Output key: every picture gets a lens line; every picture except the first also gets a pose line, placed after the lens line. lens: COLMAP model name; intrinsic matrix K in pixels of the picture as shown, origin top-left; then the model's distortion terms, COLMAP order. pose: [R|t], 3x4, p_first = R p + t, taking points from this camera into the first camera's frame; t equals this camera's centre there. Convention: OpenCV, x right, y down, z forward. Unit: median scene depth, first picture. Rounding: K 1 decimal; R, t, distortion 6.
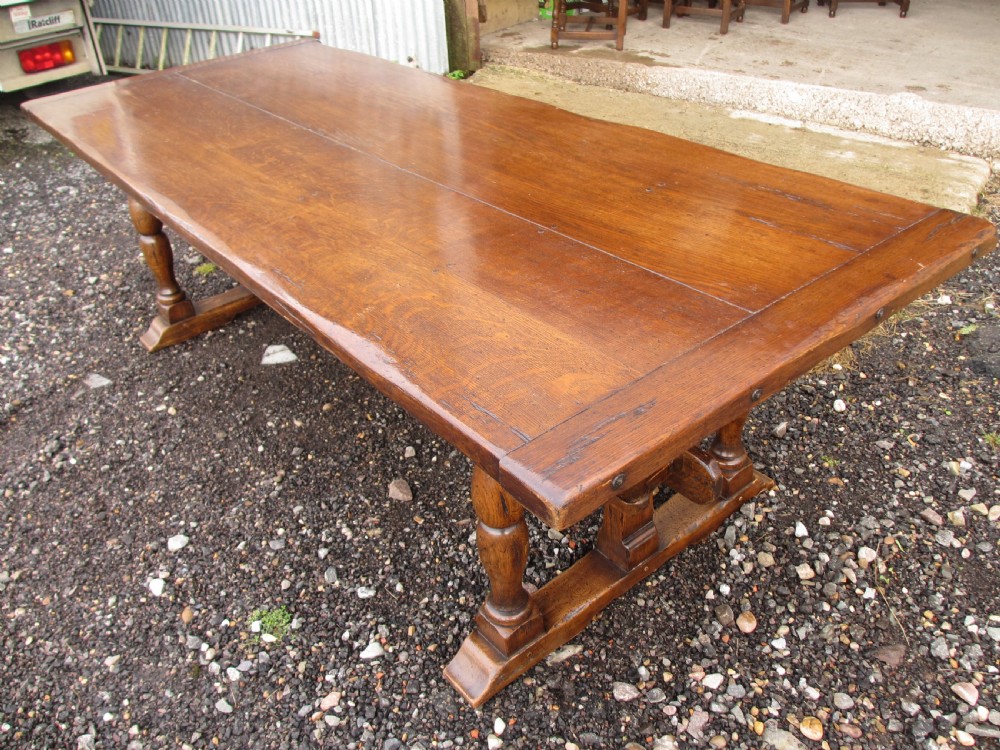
lens RADIAL K [[839.6, 0, 508.1], [0, 839.6, 371.6], [0, 0, 1]] dist [-0.054287, 0.016455]
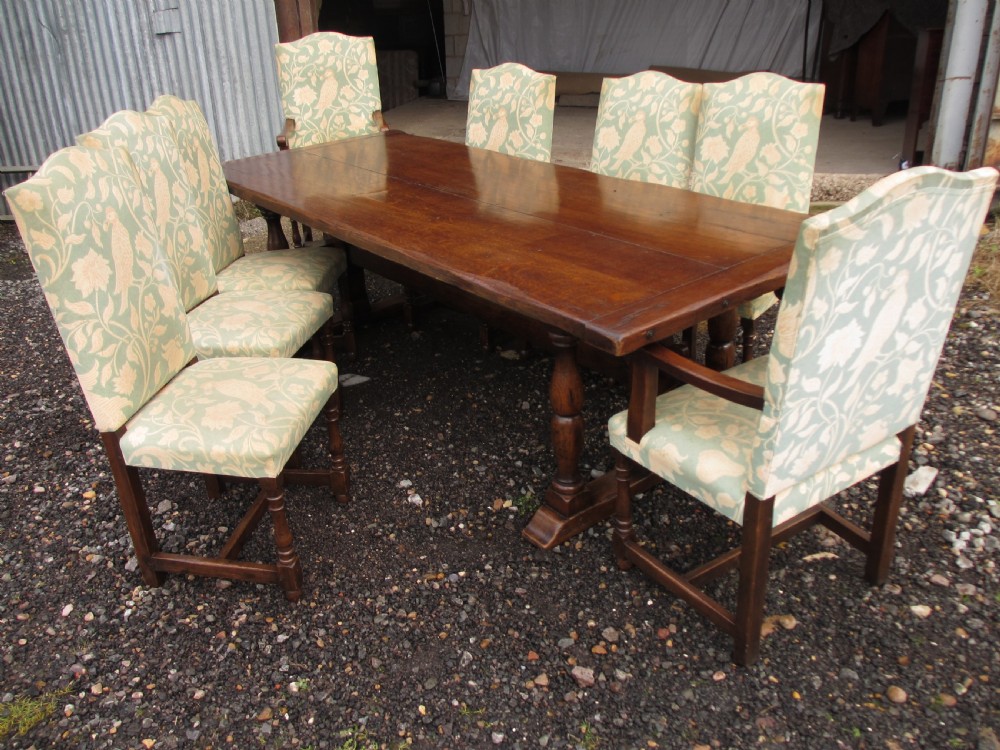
lens RADIAL K [[839.6, 0, 506.1], [0, 839.6, 372.7], [0, 0, 1]] dist [-0.054287, 0.016455]
pose [[0.911011, -0.152709, 0.383066, -0.599477], [0.211693, 0.970353, -0.116620, 0.181506], [-0.353901, 0.187334, 0.916330, -0.243239]]
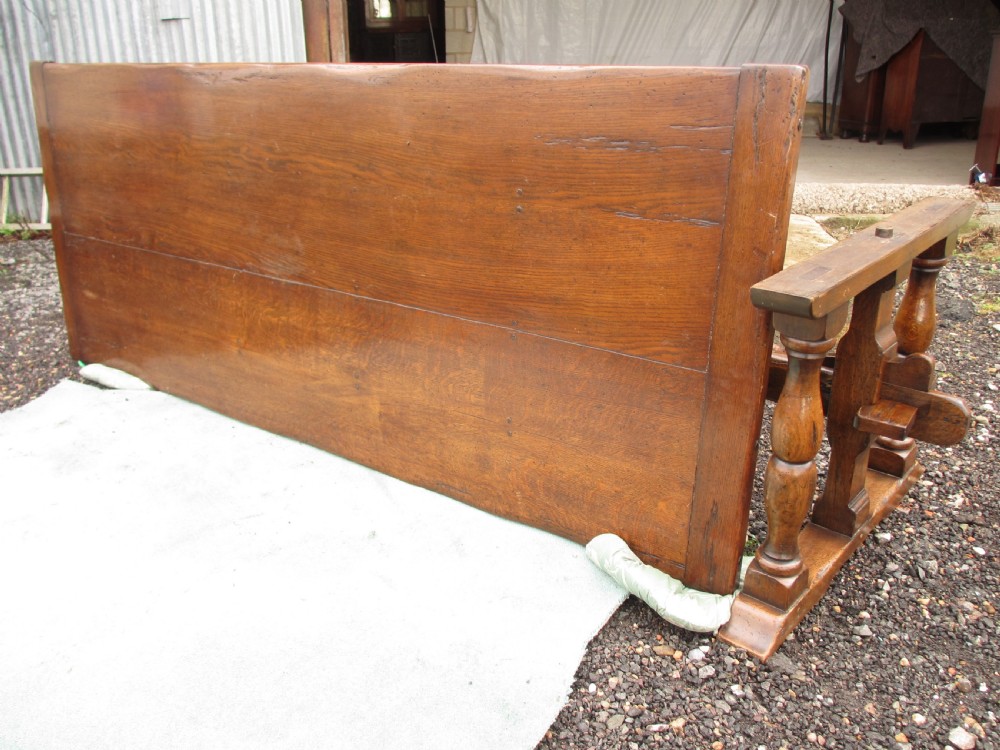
lens RADIAL K [[839.6, 0, 502.1], [0, 839.6, 377.1], [0, 0, 1]] dist [-0.054287, 0.016455]
pose [[0.888126, -0.134426, 0.439503, -0.727054], [0.220738, 0.963518, -0.151355, 0.134717], [-0.403123, 0.231437, 0.885398, 0.091553]]
